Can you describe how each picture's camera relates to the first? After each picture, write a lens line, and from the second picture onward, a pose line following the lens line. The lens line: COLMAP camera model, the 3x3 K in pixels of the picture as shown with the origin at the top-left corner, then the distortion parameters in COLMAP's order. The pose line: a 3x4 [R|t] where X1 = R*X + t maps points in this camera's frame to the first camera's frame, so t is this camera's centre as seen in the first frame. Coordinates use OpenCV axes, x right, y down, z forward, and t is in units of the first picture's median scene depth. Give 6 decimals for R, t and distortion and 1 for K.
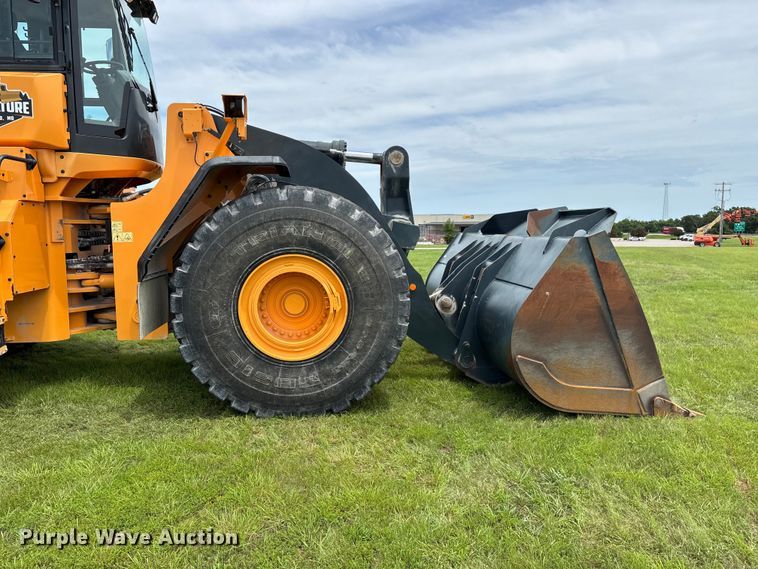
lens RADIAL K [[572.9, 0, 383.7], [0, 572.9, 284.4], [0, 0, 1]] dist [0.074168, -0.074983]
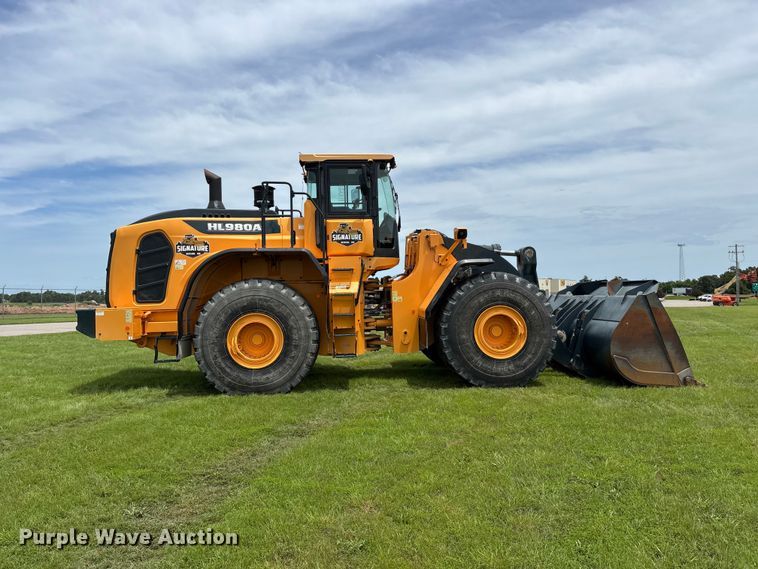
lens RADIAL K [[560.2, 0, 379.0], [0, 560.2, 284.5], [0, 0, 1]] dist [0.007575, 0.000938]
pose [[0.998766, -0.017841, -0.046359, -0.473913], [0.012488, 0.993483, -0.113293, 0.089330], [0.048078, 0.112574, 0.992479, -0.962603]]
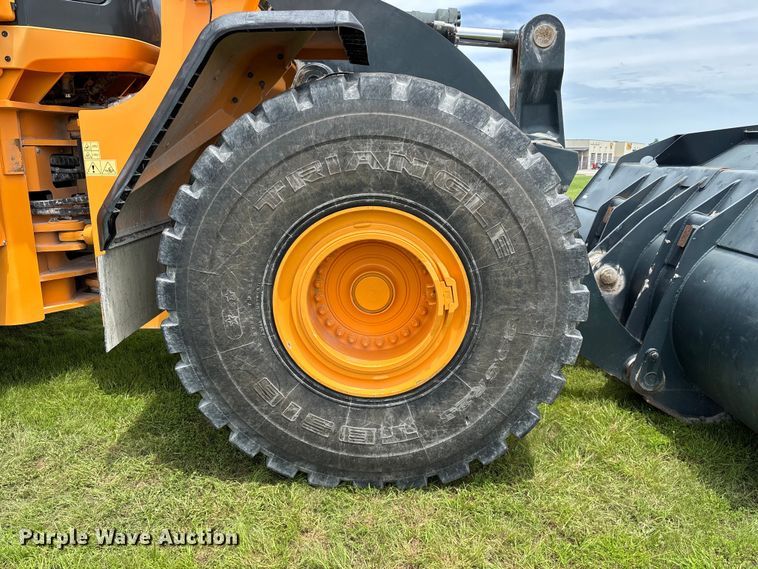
lens RADIAL K [[592.7, 0, 379.0], [0, 592.7, 284.5], [0, 0, 1]] dist [0.112194, 0.005701]
pose [[0.990099, 0.019183, -0.139055, -0.069124], [-0.000293, 0.990899, 0.134608, -0.052505], [0.140372, -0.133234, 0.981093, 0.435437]]
